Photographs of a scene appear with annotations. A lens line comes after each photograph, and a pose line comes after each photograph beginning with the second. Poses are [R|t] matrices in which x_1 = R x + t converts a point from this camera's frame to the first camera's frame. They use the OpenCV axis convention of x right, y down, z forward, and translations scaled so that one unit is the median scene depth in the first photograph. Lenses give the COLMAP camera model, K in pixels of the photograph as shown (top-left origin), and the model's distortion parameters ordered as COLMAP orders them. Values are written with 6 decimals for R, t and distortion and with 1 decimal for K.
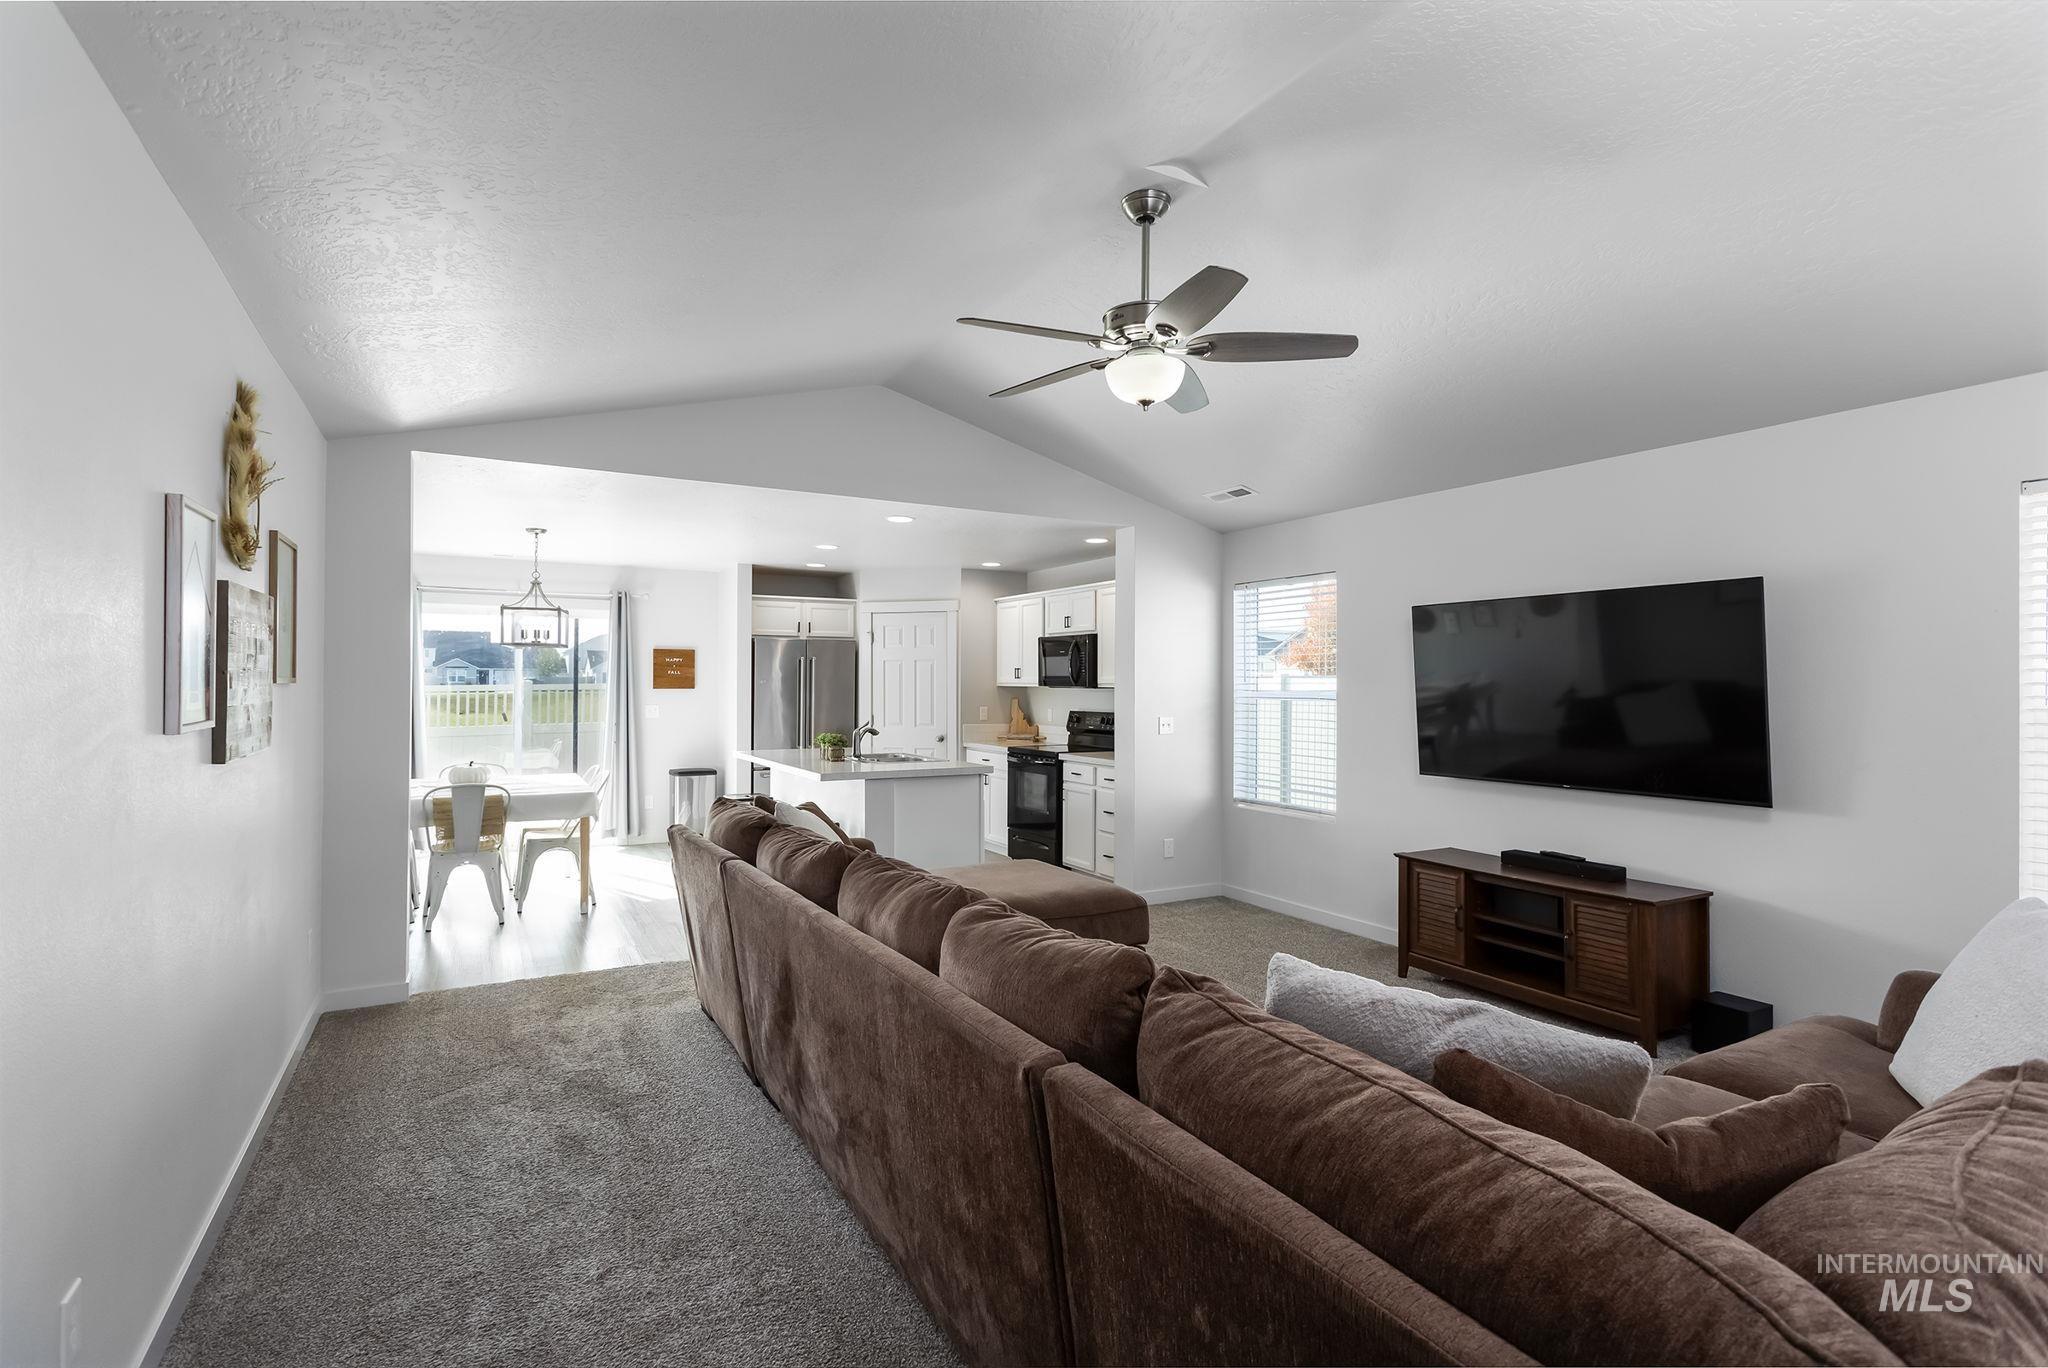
lens RADIAL K [[1005.1, 0, 1039.6], [0, 1005.1, 689.3], [0, 0, 1]] dist [0.001820, 0.000205]
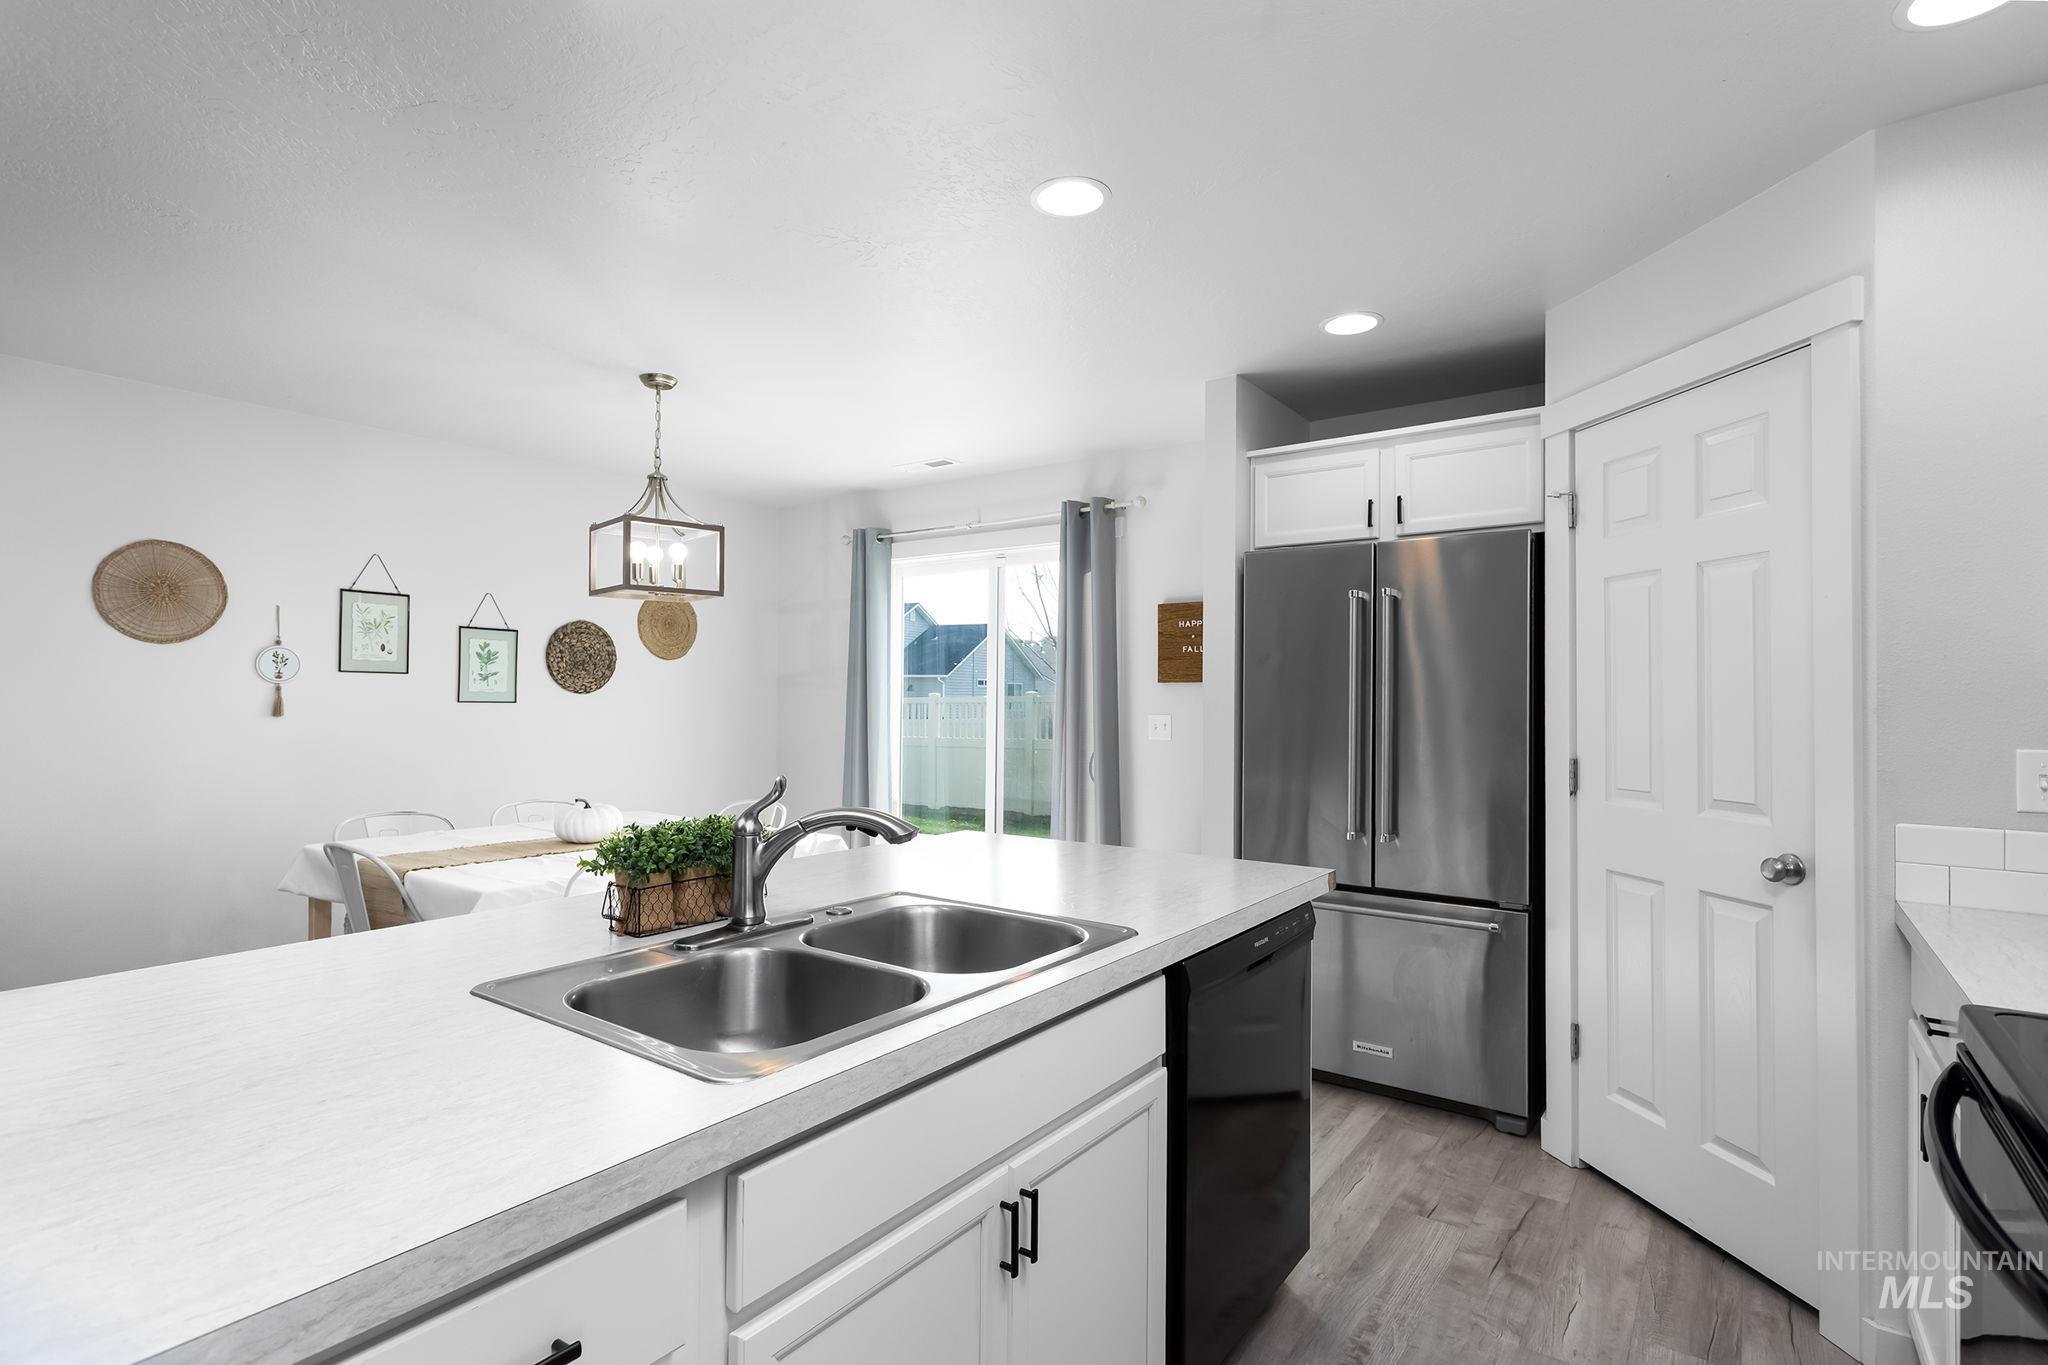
lens RADIAL K [[1005.1, 0, 1039.6], [0, 1005.1, 687.8], [0, 0, 1]] dist [0.001820, 0.000205]
pose [[0.430472, -0.014100, -0.902494, 0.046361], [0.001059, 0.999885, -0.015117, 0.009038], [0.902603, 0.005552, 0.430437, 0.787339]]
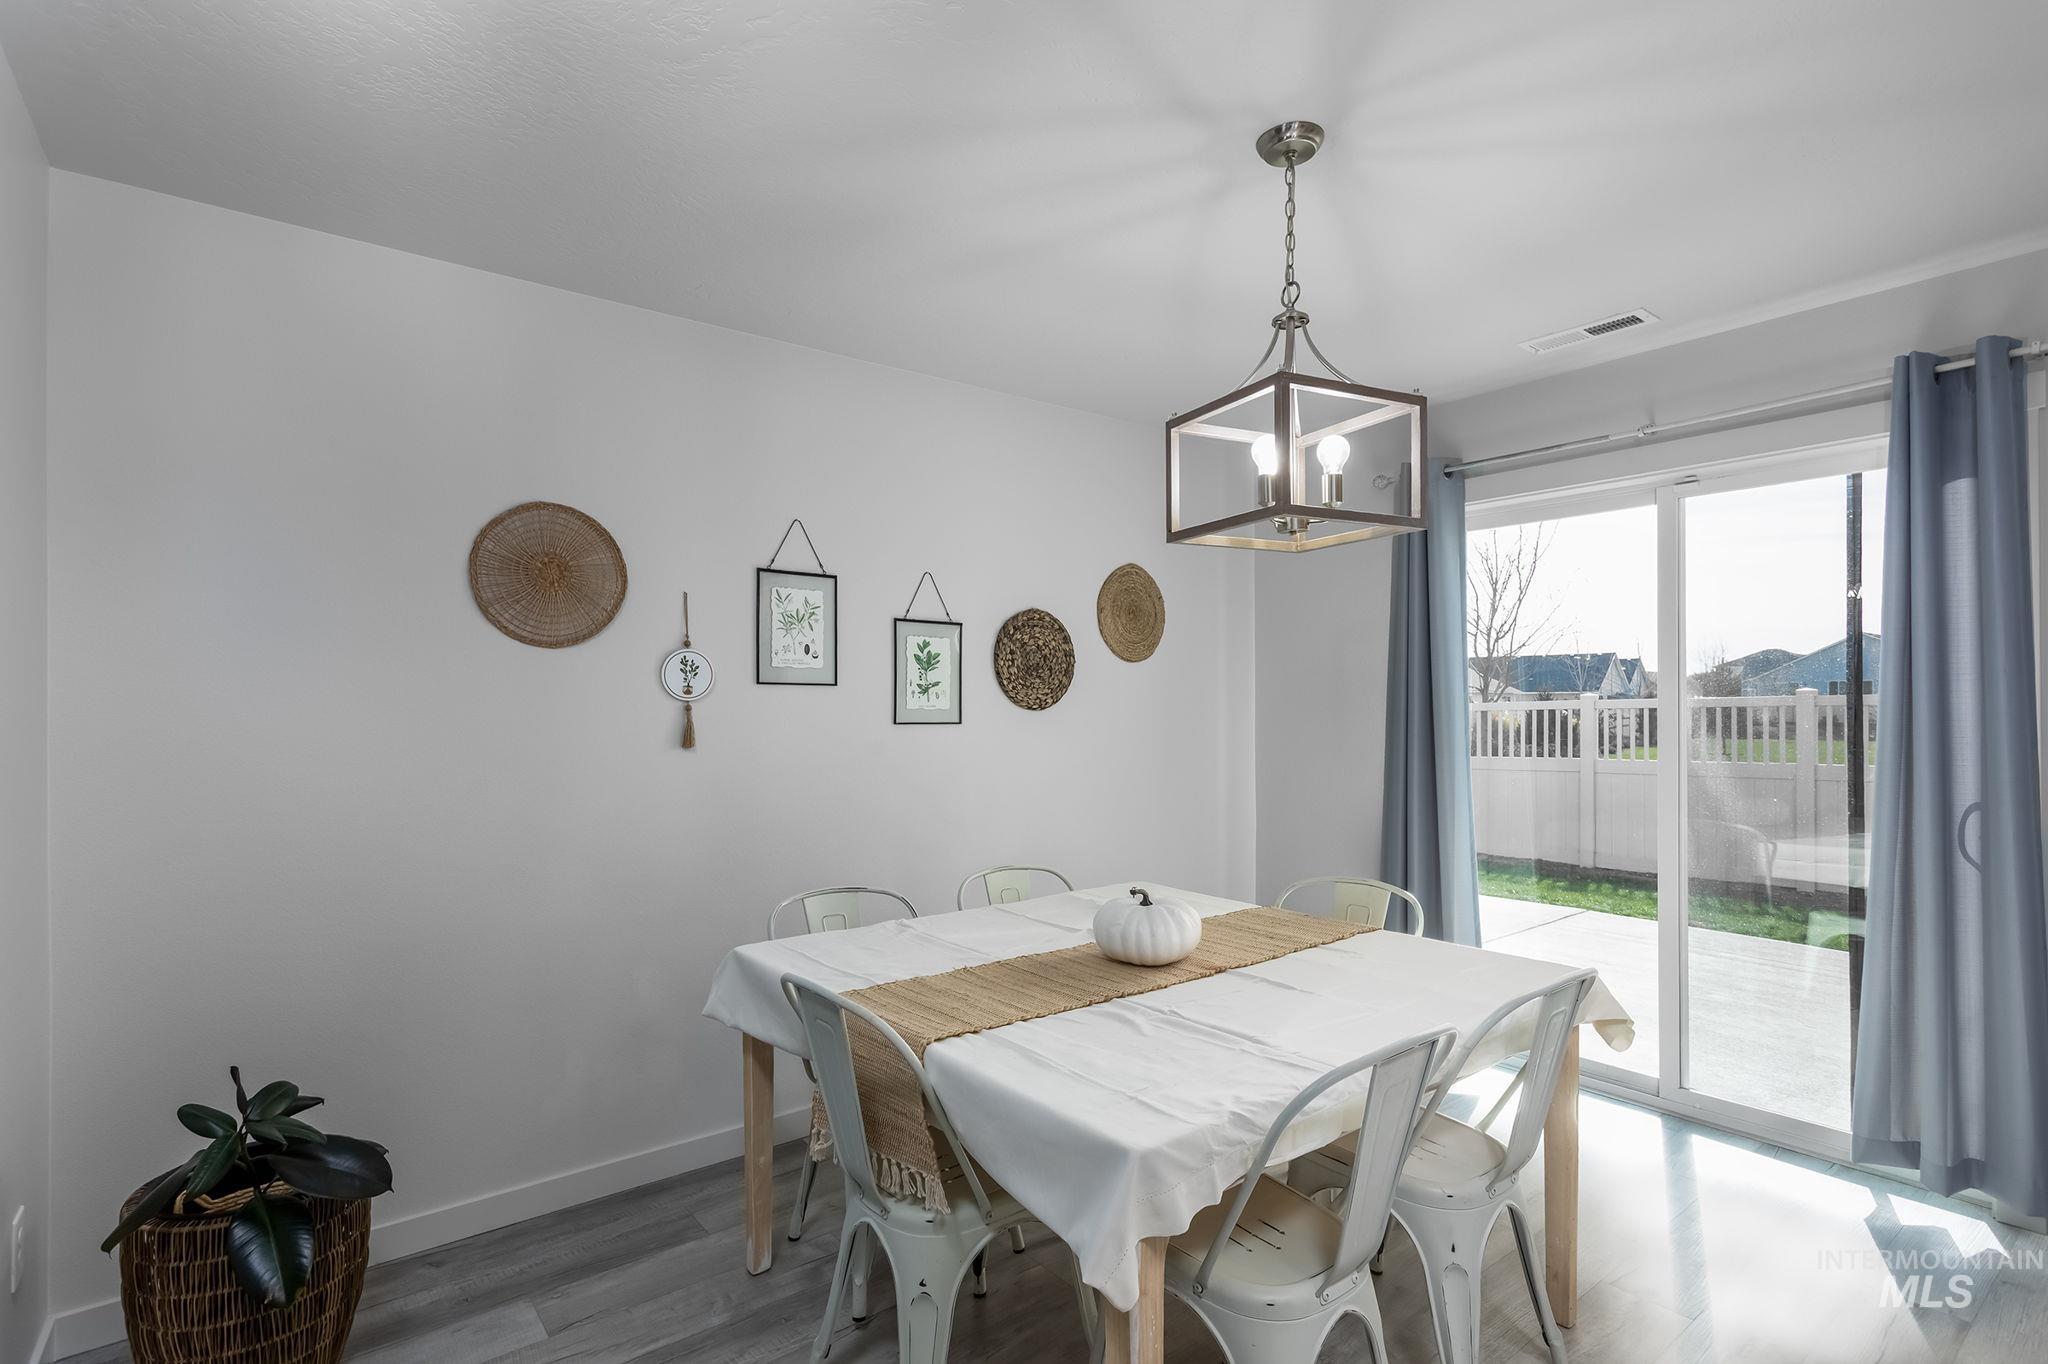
lens RADIAL K [[997.0, 0, 1023.7], [0, 997.0, 703.3], [0, 0, 1]] dist [-0.002234, -0.000128]
pose [[0.165601, -0.011512, -0.986126, -0.191554], [0.009670, 0.999903, -0.010049, 0.004473], [0.986145, -0.007871, 0.165696, 0.722202]]
